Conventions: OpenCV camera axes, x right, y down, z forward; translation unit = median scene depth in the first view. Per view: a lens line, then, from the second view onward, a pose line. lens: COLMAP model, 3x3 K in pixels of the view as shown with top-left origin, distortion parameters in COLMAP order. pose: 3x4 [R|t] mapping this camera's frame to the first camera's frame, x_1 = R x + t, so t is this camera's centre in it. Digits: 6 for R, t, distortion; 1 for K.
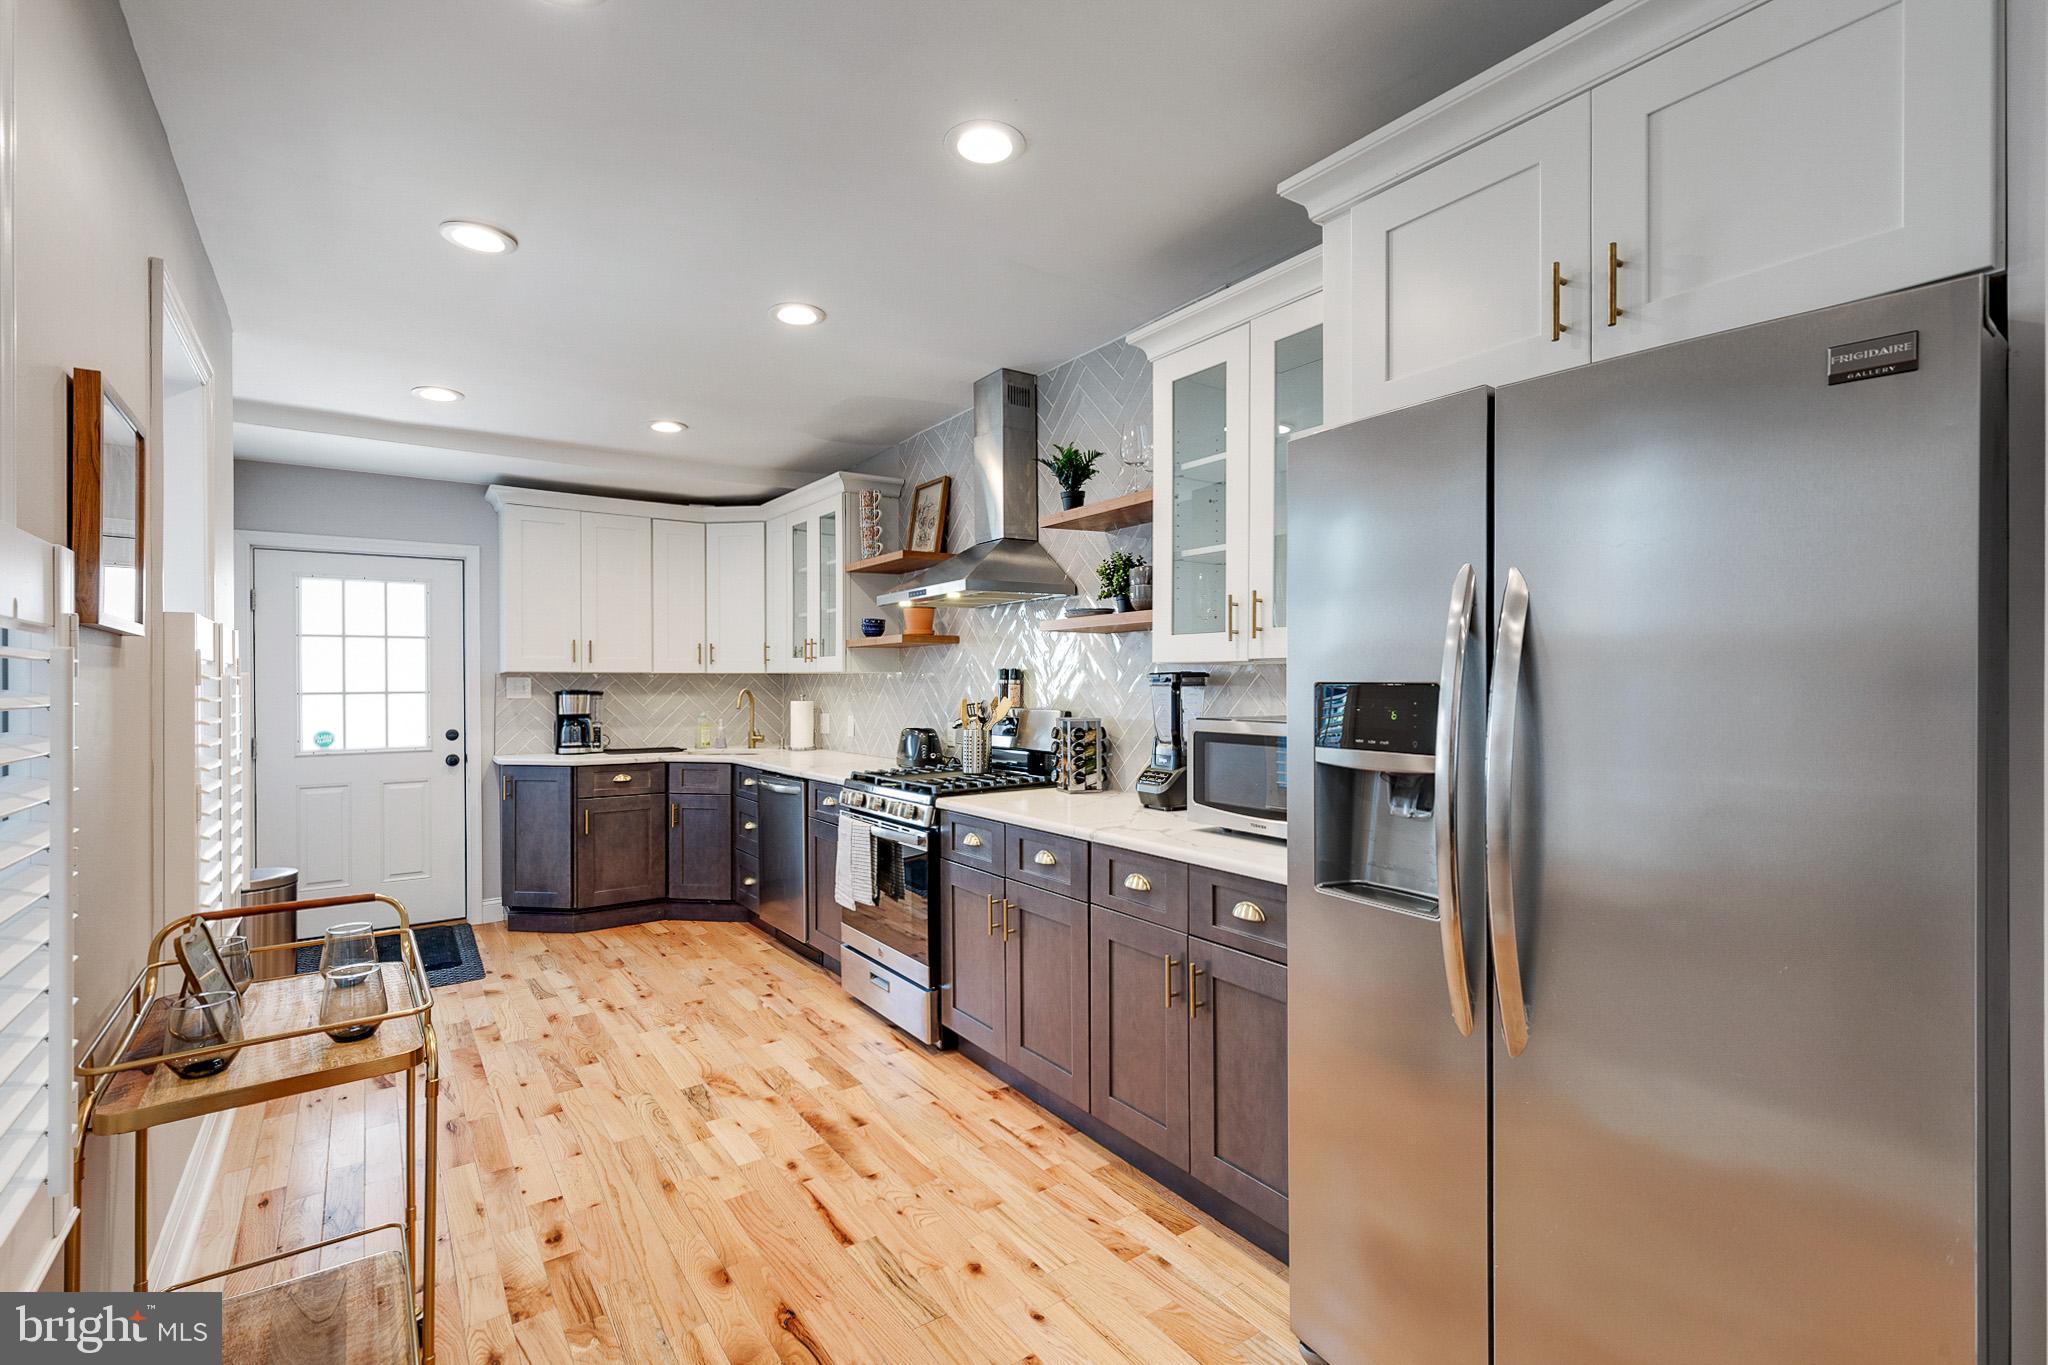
lens RADIAL K [[934.0, 0, 1019.5], [0, 934.0, 678.6], [0, 0, 1]] dist [0.000986, 0.000024]
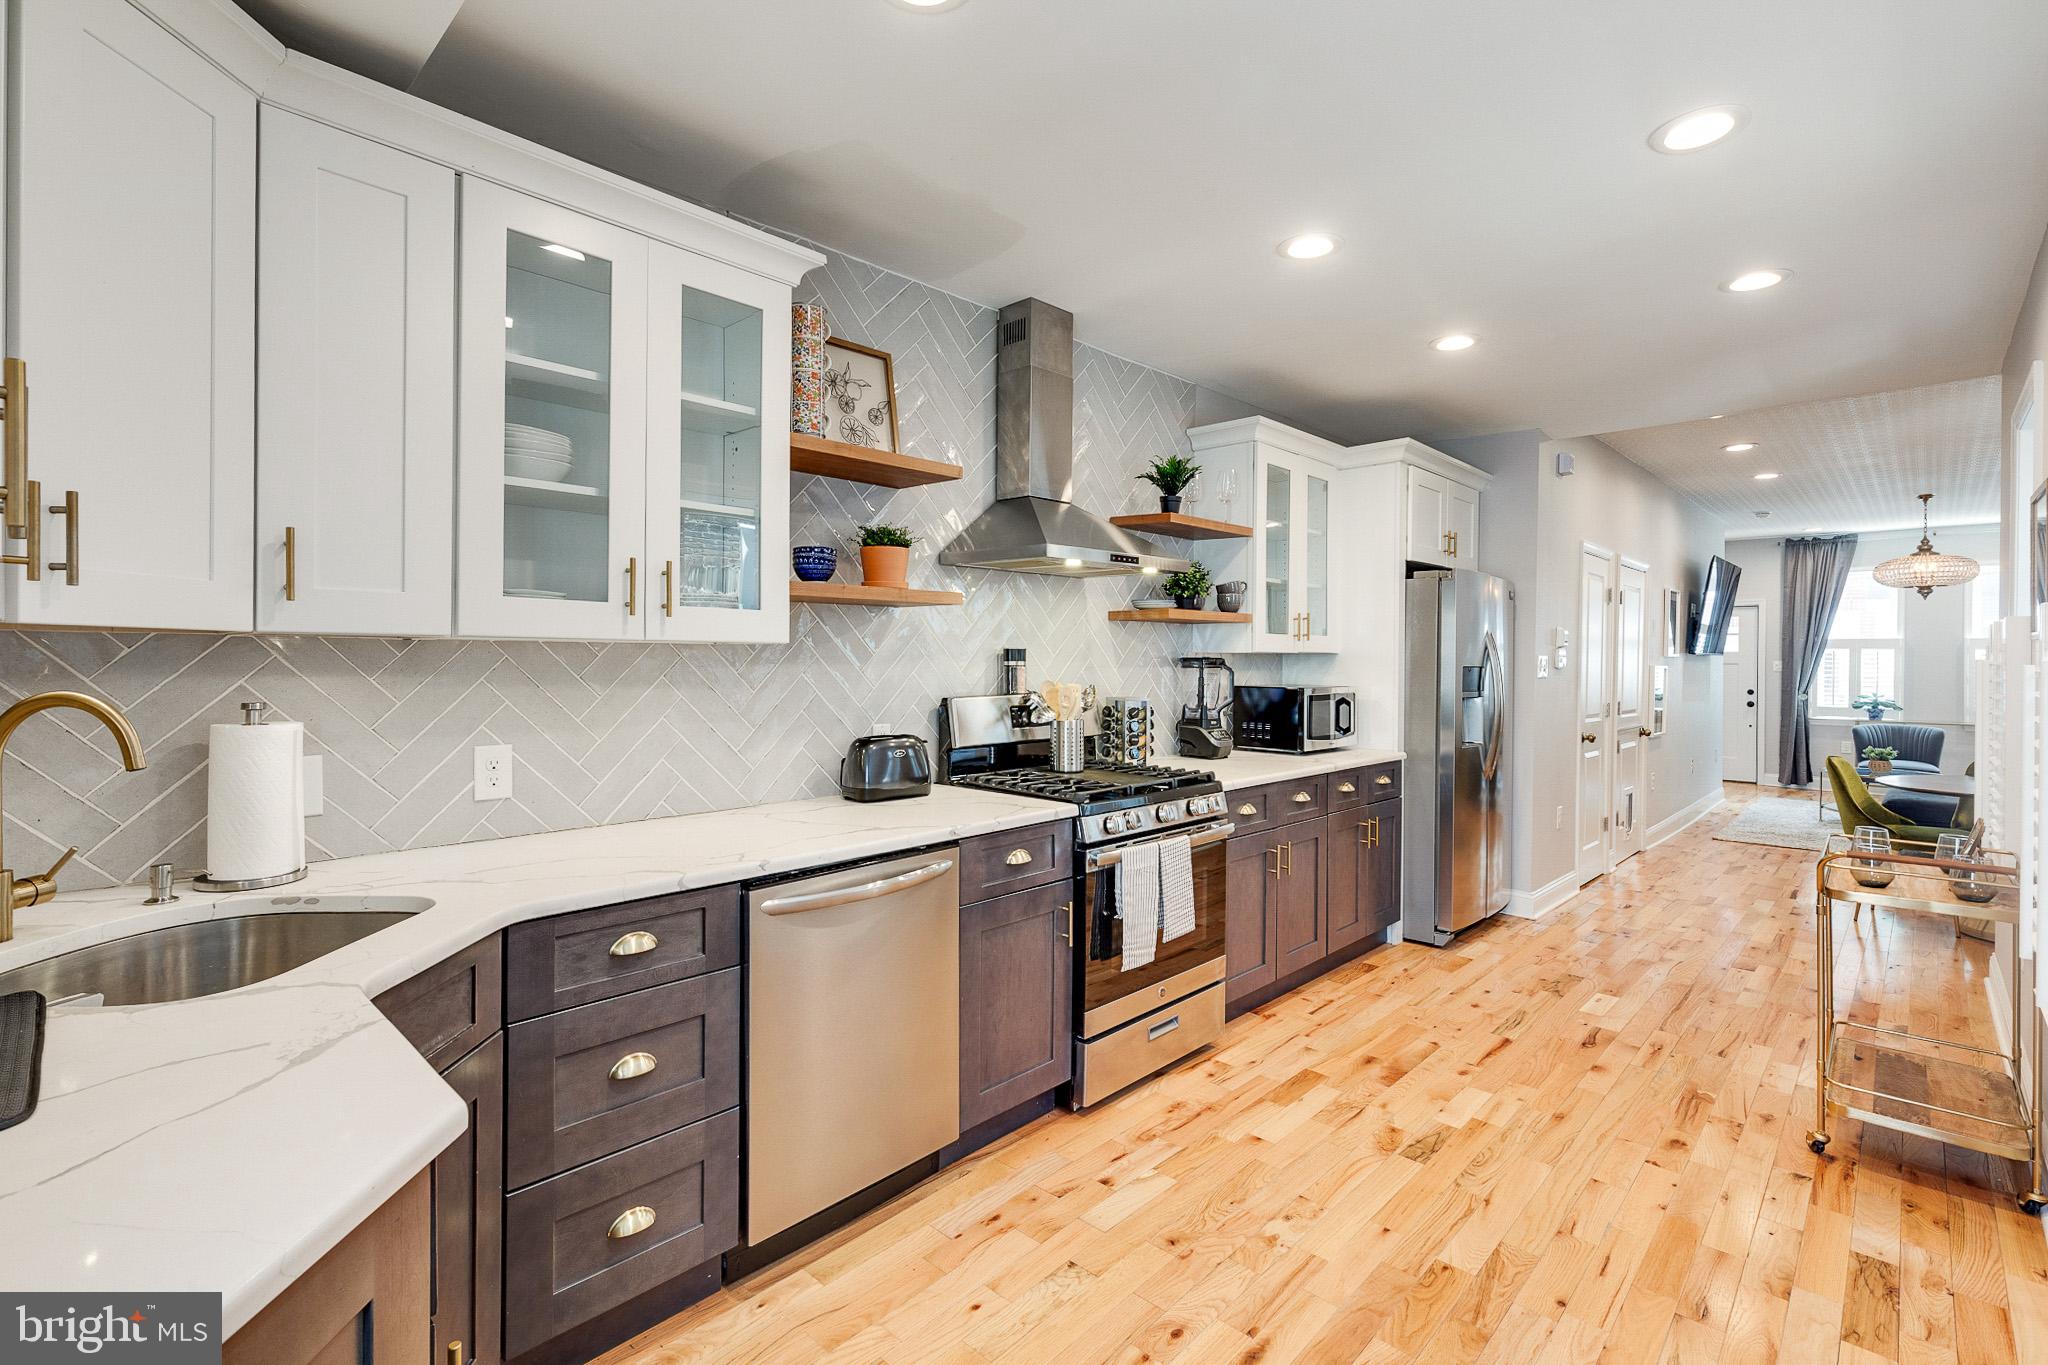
lens RADIAL K [[934.0, 0, 1018.8], [0, 934.0, 668.2], [0, 0, 1]] dist [0.000986, 0.000024]
pose [[-0.194739, -0.009316, 0.980811, -1.110808], [-0.006730, 0.999944, 0.008161, -0.002137], [-0.980832, -0.005011, -0.194790, 1.531442]]
